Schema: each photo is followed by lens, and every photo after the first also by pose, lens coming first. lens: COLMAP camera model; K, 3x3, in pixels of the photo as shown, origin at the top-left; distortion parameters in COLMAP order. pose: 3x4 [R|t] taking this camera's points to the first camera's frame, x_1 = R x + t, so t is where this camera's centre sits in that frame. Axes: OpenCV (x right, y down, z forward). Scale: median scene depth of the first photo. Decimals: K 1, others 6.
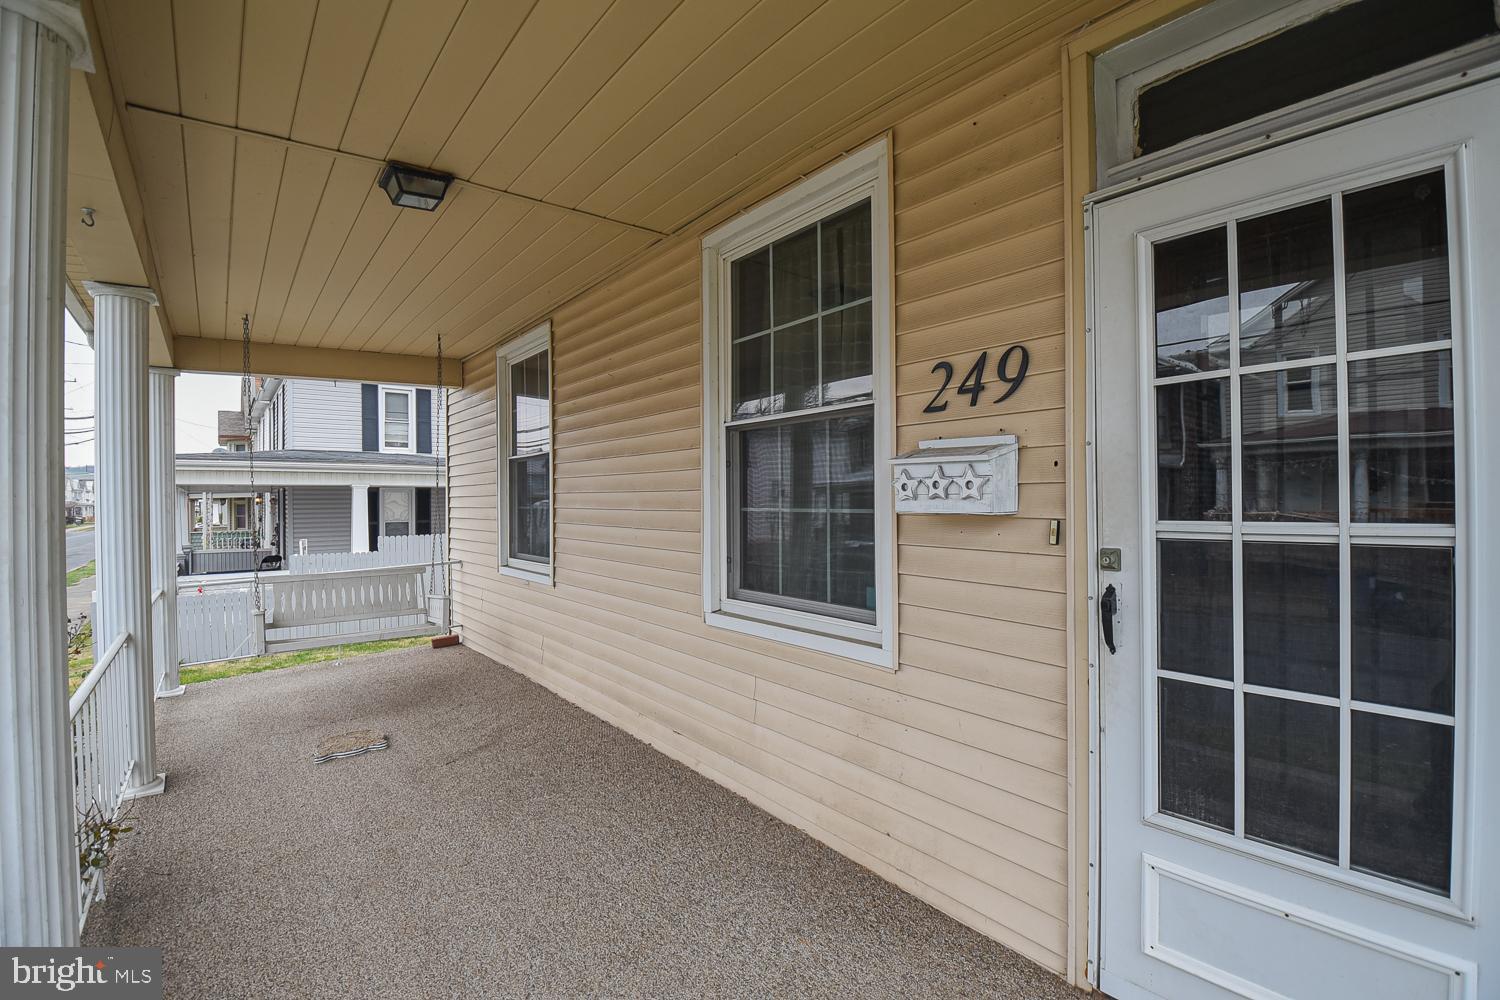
lens RADIAL K [[660.2, 0, 752.4], [0, 660.2, 507.1], [0, 0, 1]] dist [0.000729, -0.016597]
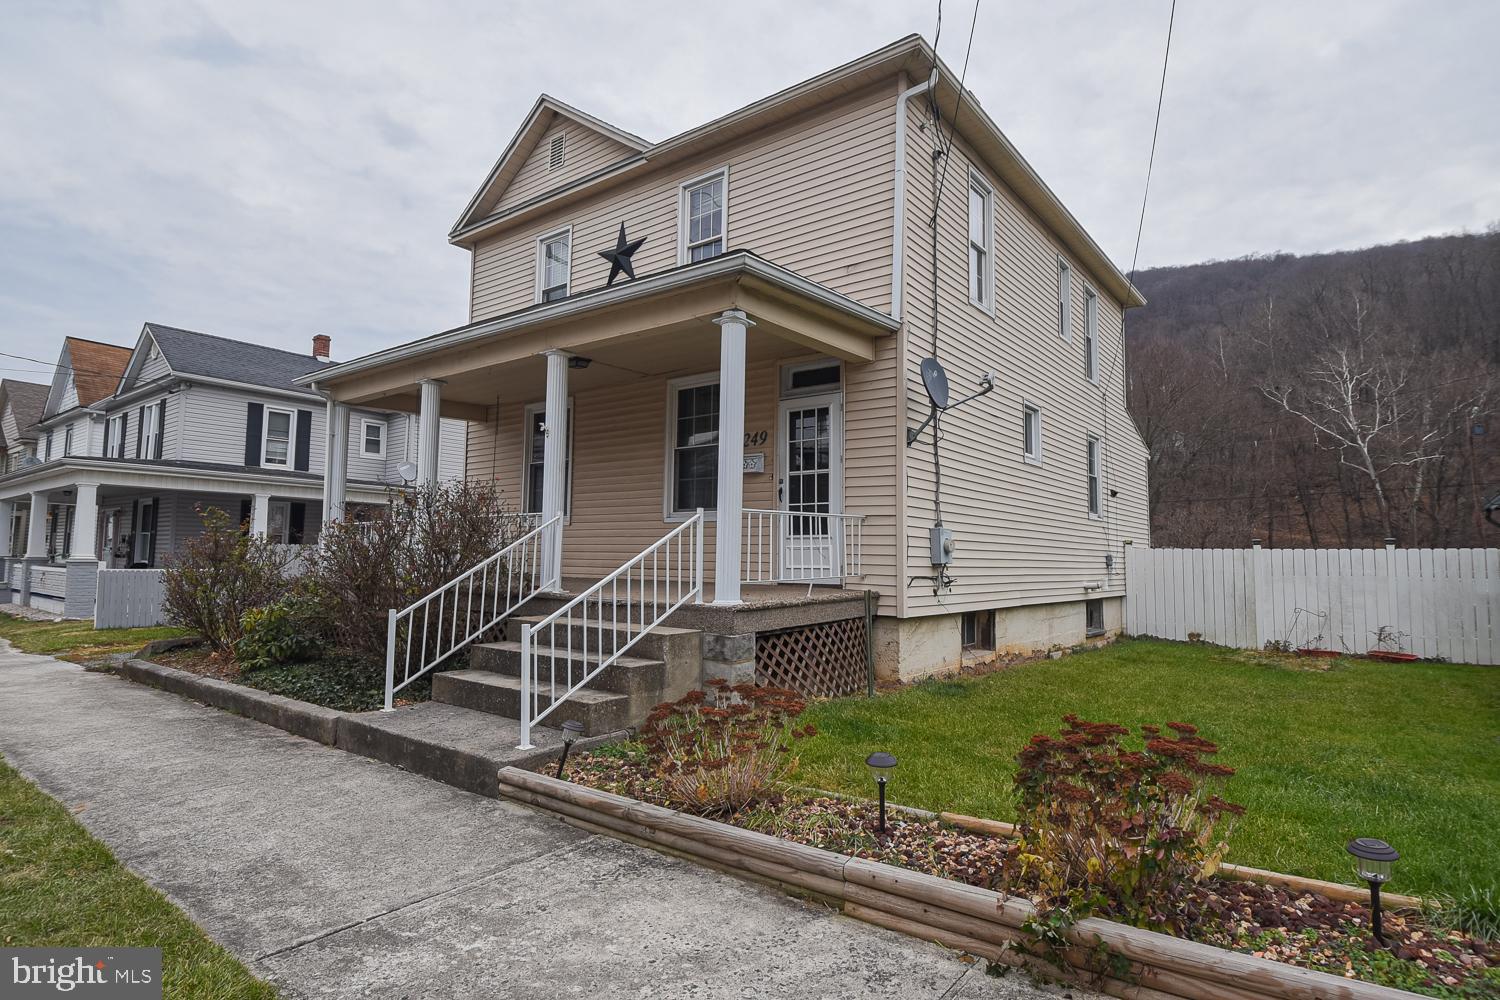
lens RADIAL K [[790.6, 0, 750.0], [0, 790.6, 500.0], [0, 0, 1]] dist [-0.003377, -0.000630]
pose [[0.974675, 0.041936, 0.219660, -0.735360], [-0.022150, 0.995533, -0.091777, 0.630030], [-0.222528, 0.084587, 0.971250, -3.689274]]
